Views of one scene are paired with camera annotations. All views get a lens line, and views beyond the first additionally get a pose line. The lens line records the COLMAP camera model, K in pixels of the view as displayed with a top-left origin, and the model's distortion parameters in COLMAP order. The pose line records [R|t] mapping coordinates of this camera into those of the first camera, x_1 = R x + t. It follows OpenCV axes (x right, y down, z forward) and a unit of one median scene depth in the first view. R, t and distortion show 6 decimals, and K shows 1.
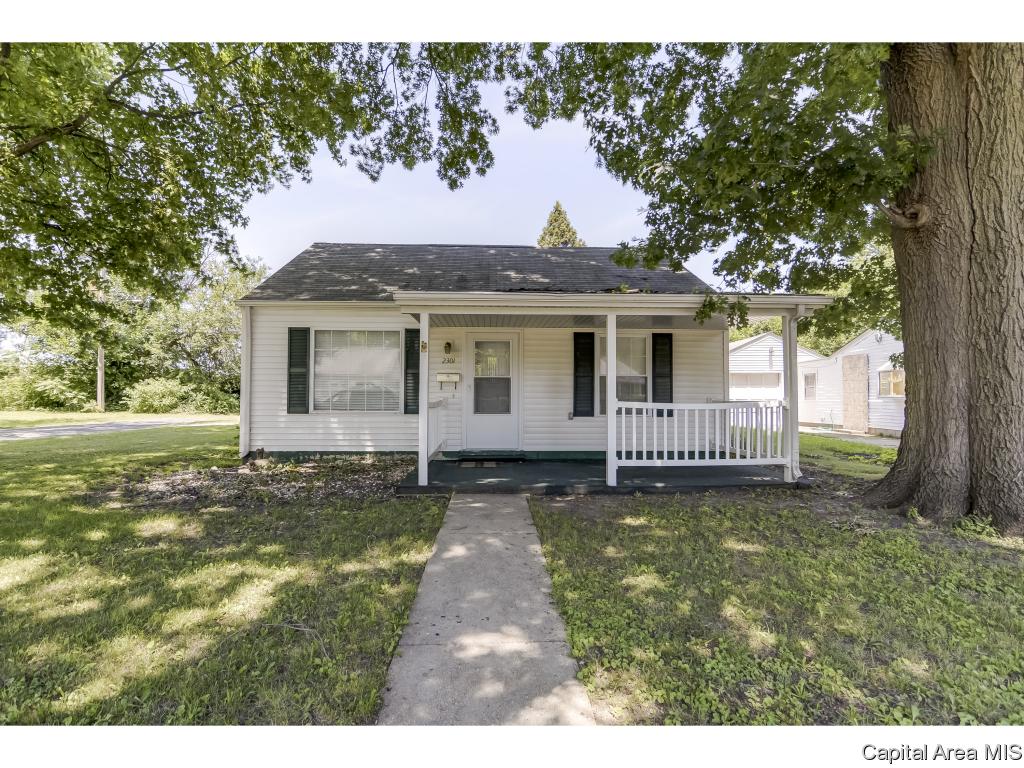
lens RADIAL K [[496.1, 0, 512.0], [0, 496.1, 384.0], [0, 0, 1]] dist [-0.004018, 0.007319]
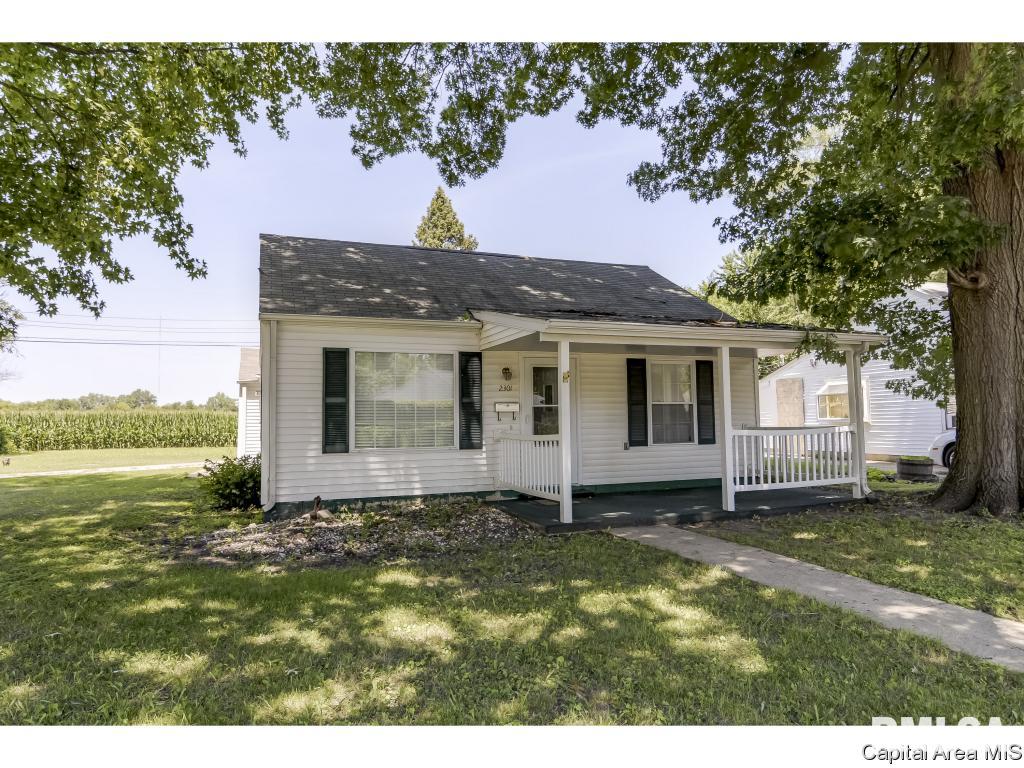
lens RADIAL K [[642.0, 0, 512.0], [0, 642.0, 384.0], [0, 0, 1]] dist [-0.005543, 0.001889]
pose [[0.946407, 0.001232, 0.322974, -0.497089], [0.010875, 0.999304, -0.035679, -0.013307], [-0.322793, 0.037280, 0.945735, -0.099327]]
